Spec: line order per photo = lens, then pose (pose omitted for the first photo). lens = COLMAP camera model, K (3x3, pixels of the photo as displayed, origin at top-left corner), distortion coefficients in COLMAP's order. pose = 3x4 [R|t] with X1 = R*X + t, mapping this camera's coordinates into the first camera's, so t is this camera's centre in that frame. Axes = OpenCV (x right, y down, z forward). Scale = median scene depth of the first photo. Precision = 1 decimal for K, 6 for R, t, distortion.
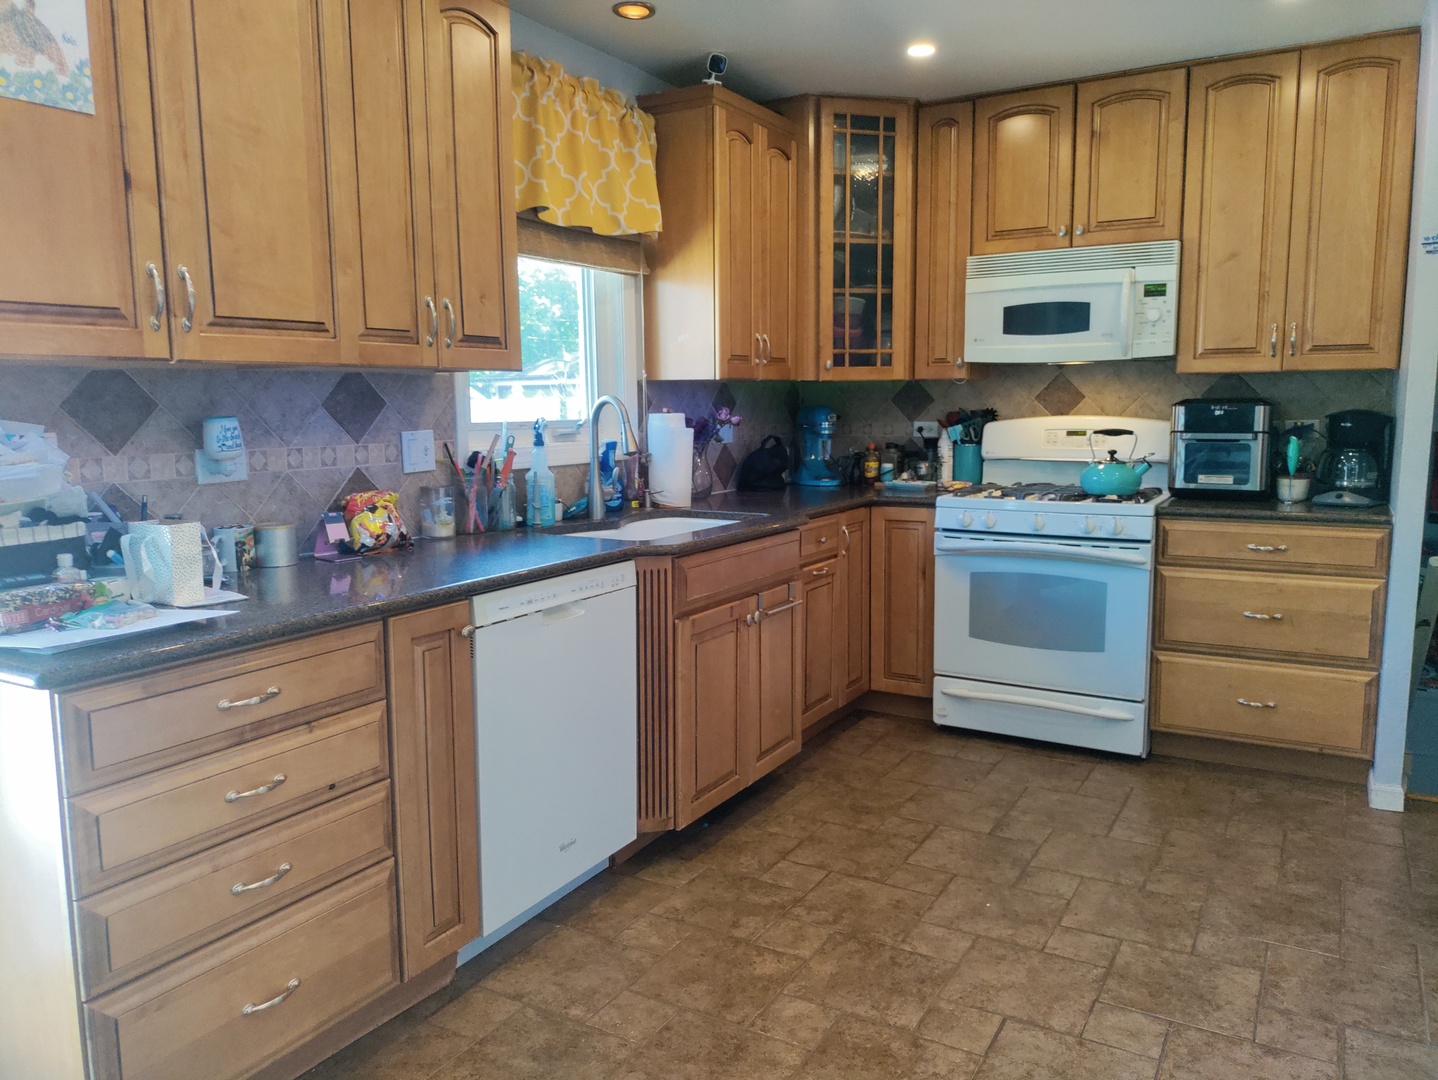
lens RADIAL K [[1063.8, 0, 733.6], [0, 1063.8, 544.0], [0, 0, 1]] dist [0.057145, -0.065083]
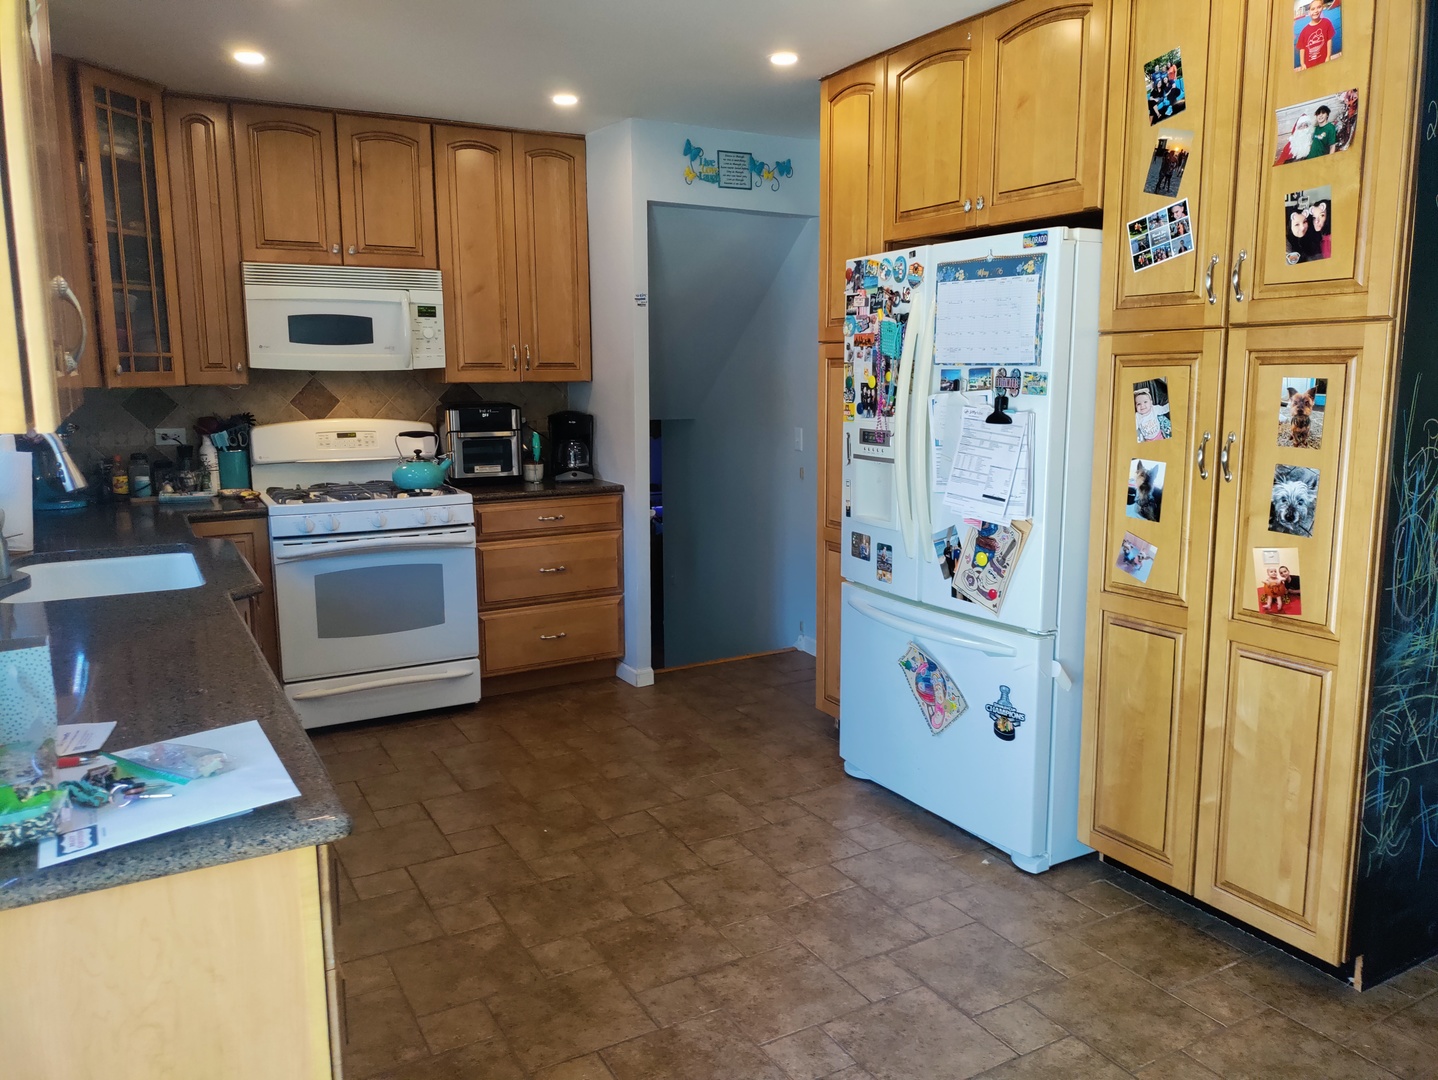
lens RADIAL K [[1063.8, 0, 720.1], [0, 1063.8, 547.4], [0, 0, 1]] dist [0.057145, -0.065083]
pose [[0.510878, -0.137274, 0.848622, -0.479720], [0.117693, 0.989042, 0.089136, -0.049177], [-0.851558, 0.054339, 0.521436, 0.134737]]
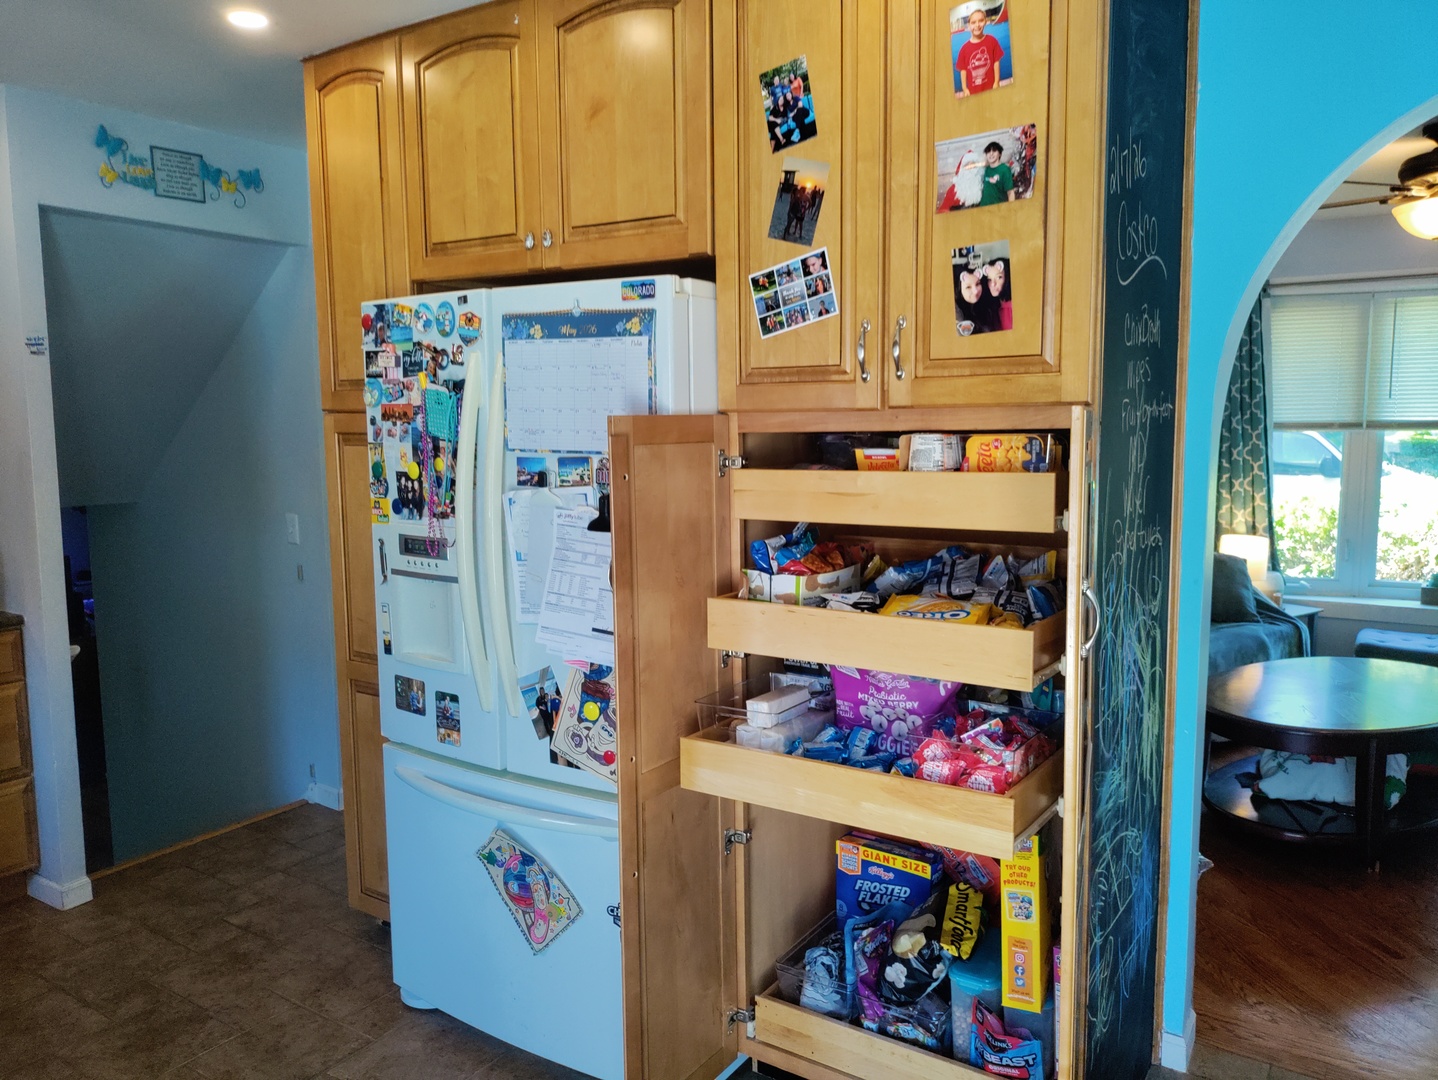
lens RADIAL K [[1063.8, 0, 716.5], [0, 1063.8, 541.5], [0, 0, 1]] dist [0.057145, -0.065083]
pose [[0.068677, -0.112211, 0.991308, -0.269226], [0.142168, 0.984614, 0.101604, -0.090072], [-0.987457, 0.133955, 0.083573, 0.256920]]
